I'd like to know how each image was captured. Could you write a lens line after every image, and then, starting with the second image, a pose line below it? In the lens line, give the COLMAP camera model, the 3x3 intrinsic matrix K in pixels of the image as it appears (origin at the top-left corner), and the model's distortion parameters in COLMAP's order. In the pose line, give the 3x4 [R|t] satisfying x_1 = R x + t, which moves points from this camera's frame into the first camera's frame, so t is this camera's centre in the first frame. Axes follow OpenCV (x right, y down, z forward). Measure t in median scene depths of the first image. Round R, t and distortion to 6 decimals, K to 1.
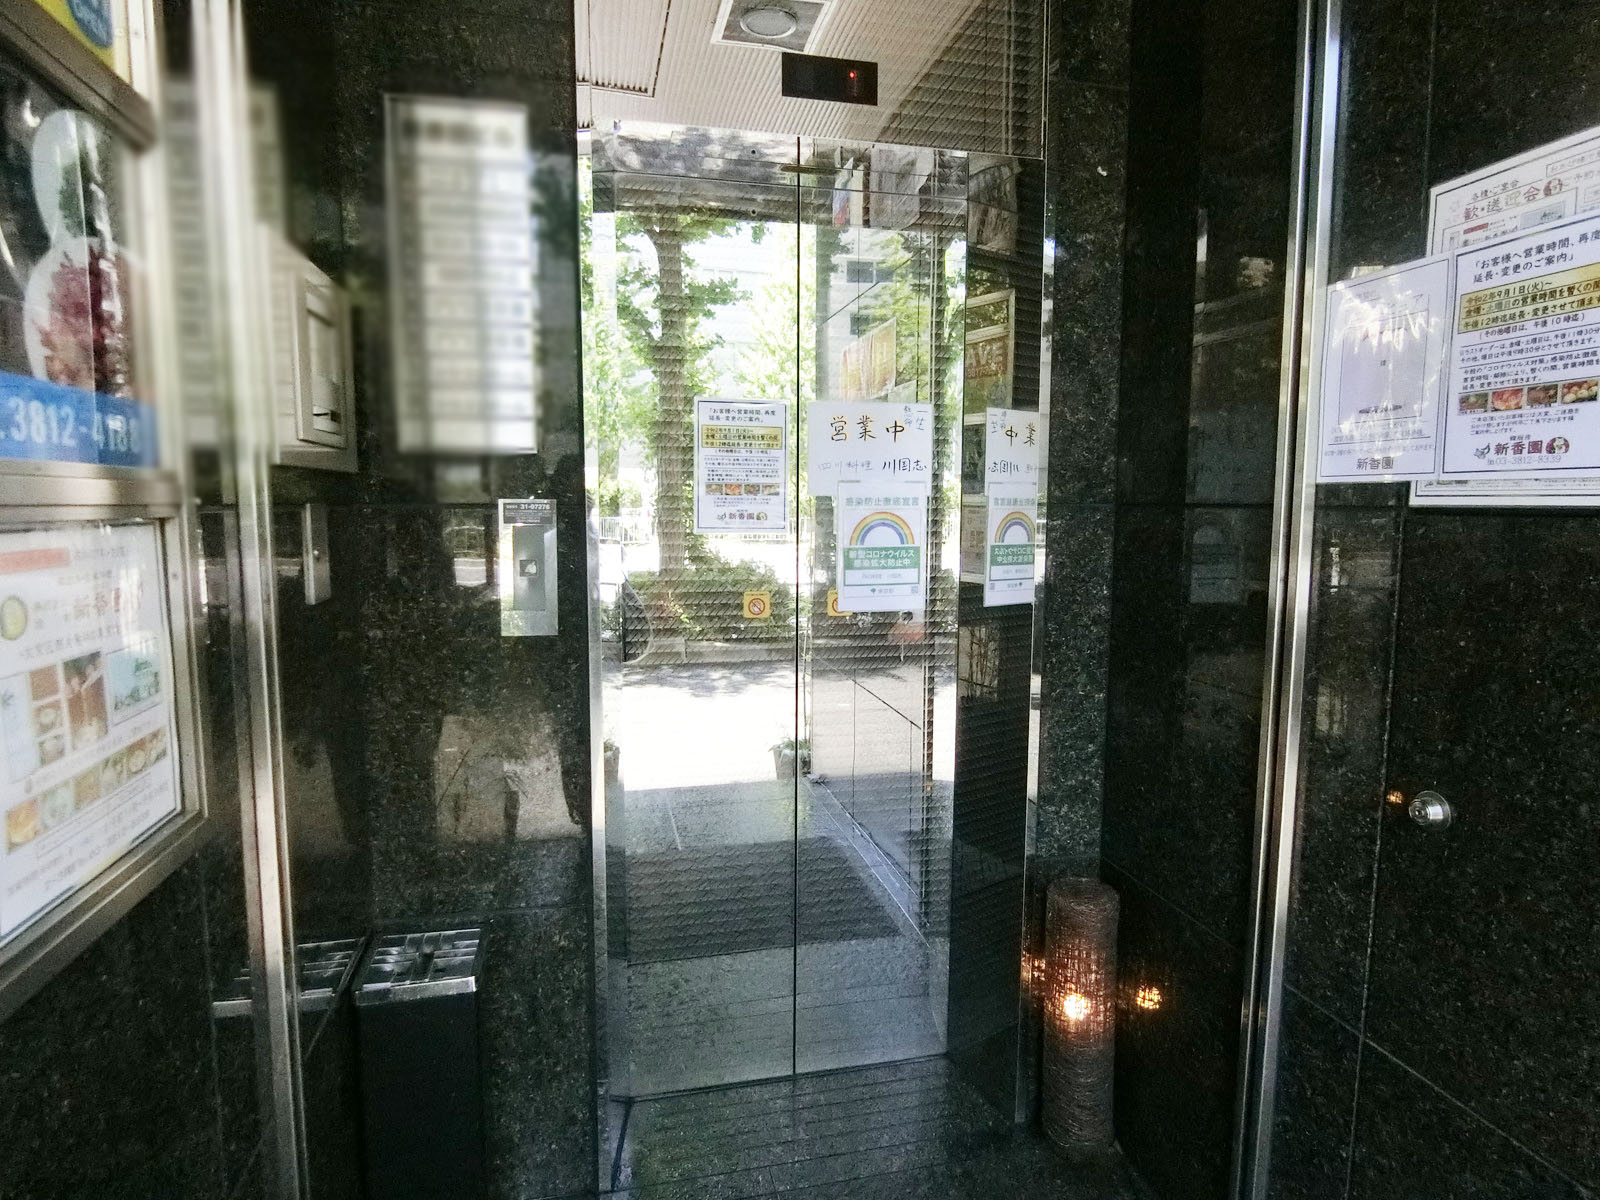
lens RADIAL K [[901.2, 0, 800.0], [0, 901.2, 600.0], [0, 0, 1]] dist [-0.007352, -0.001640]
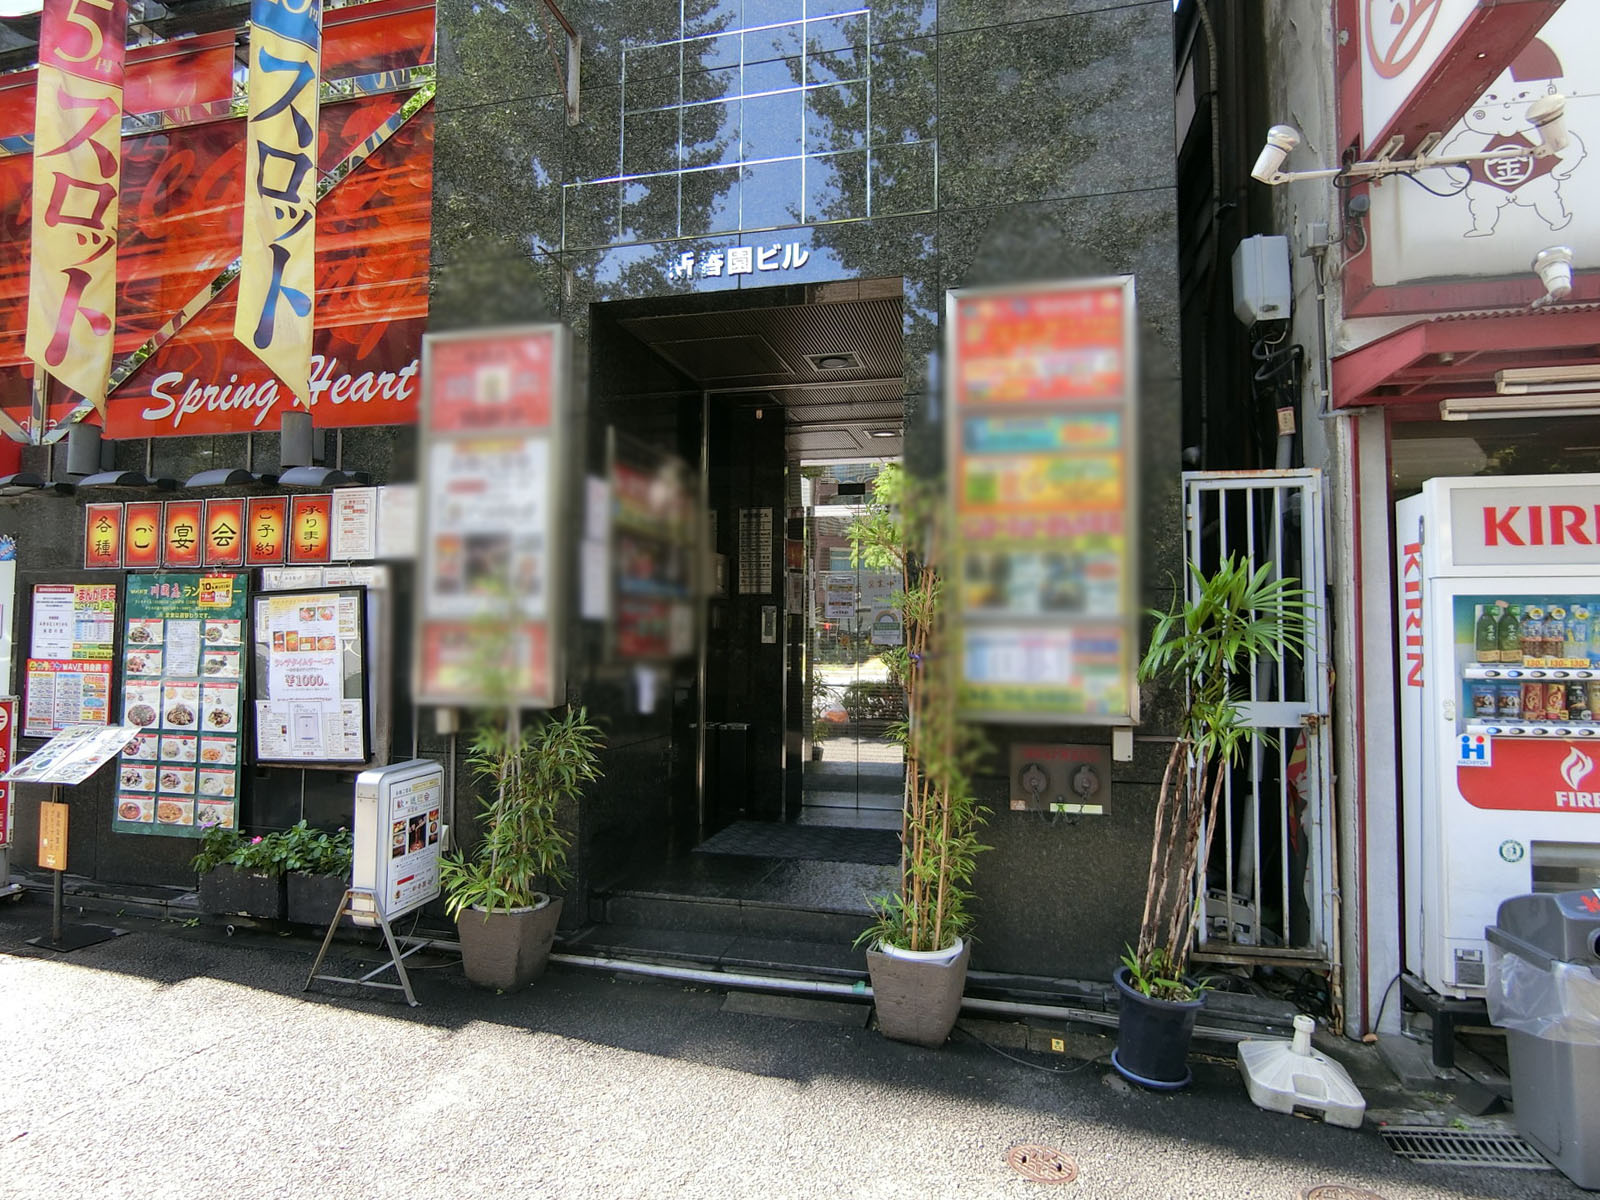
lens RADIAL K [[901.2, 0, 800.0], [0, 901.2, 600.0], [0, 0, 1]] dist [-0.007352, -0.001640]
pose [[0.886432, -0.015000, -0.462616, 1.543689], [-0.053853, 0.989345, -0.135267, 0.362803], [0.459716, 0.144818, 0.876179, -2.234674]]
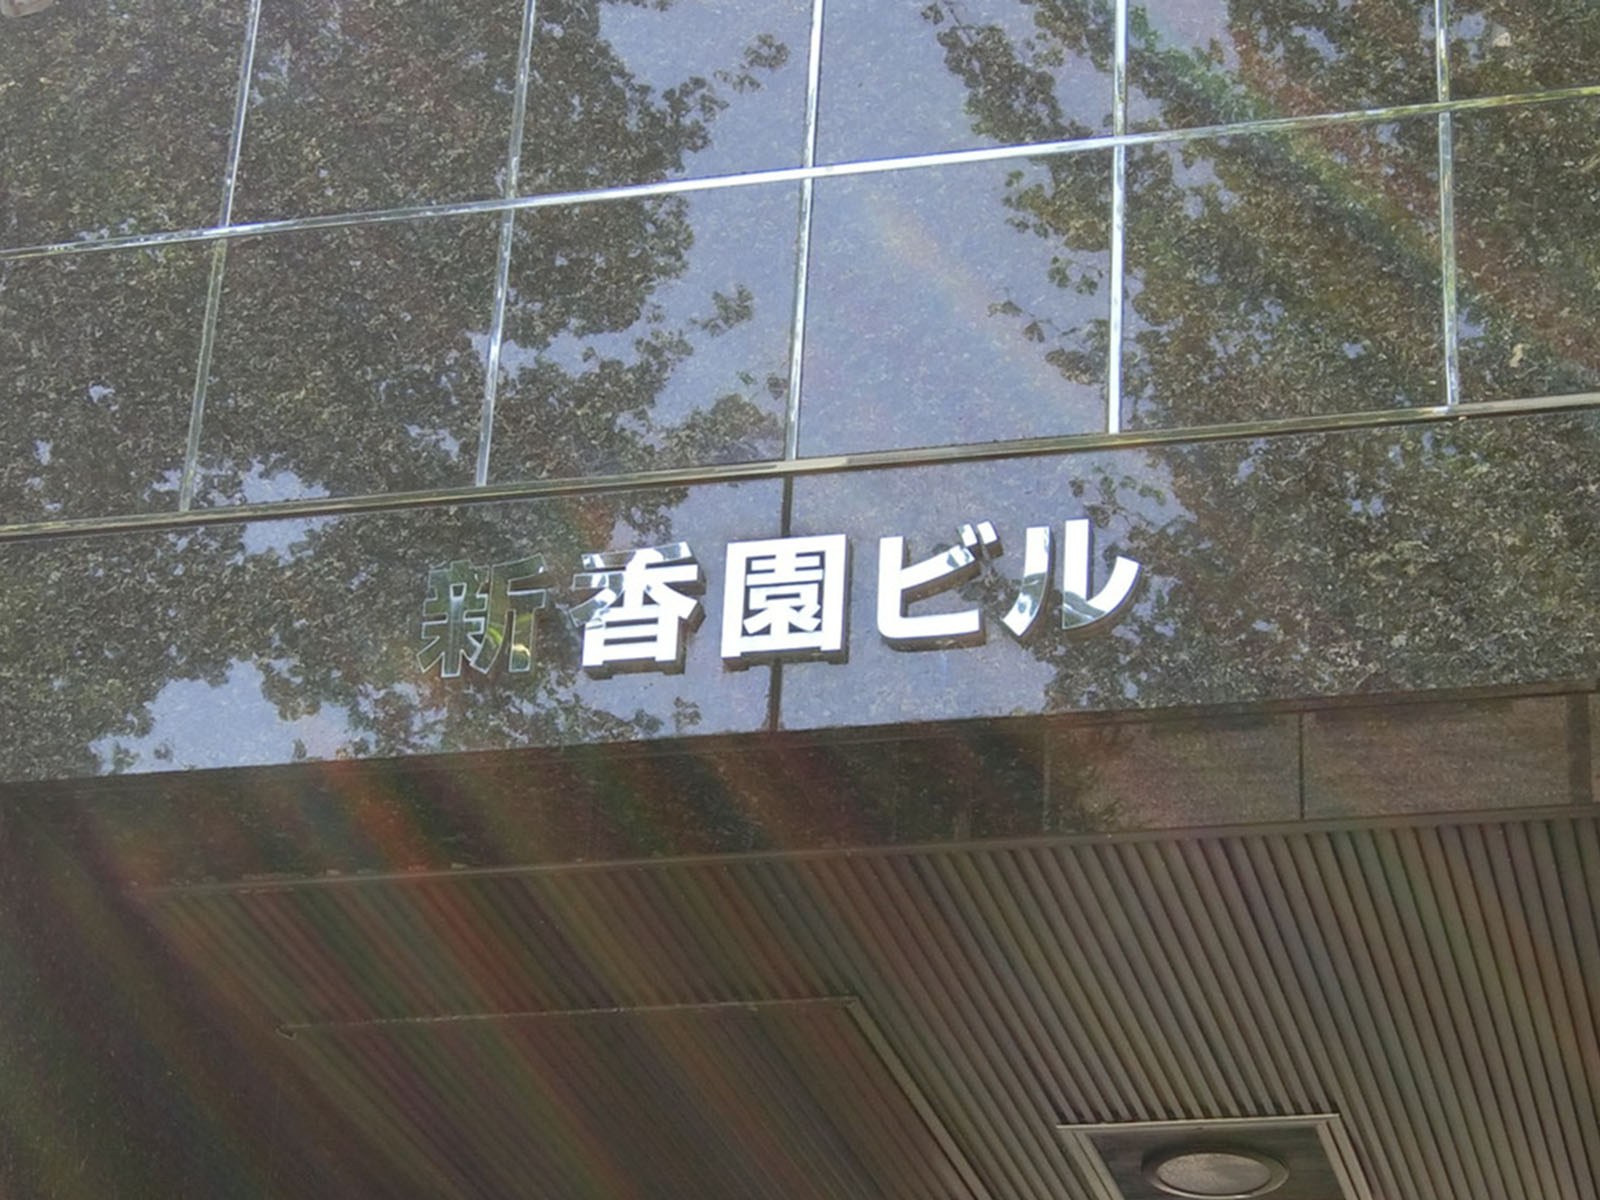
lens RADIAL K [[3816.1, 0, 800.0], [0, 3816.1, 600.0], [0, 0, 1]] dist [0.013513, 0.023379]
pose [[0.880553, -0.177264, -0.439550, 1.129674], [-0.102874, 0.833825, -0.542358, 0.213024], [0.462648, 0.522793, 0.715991, -1.680650]]
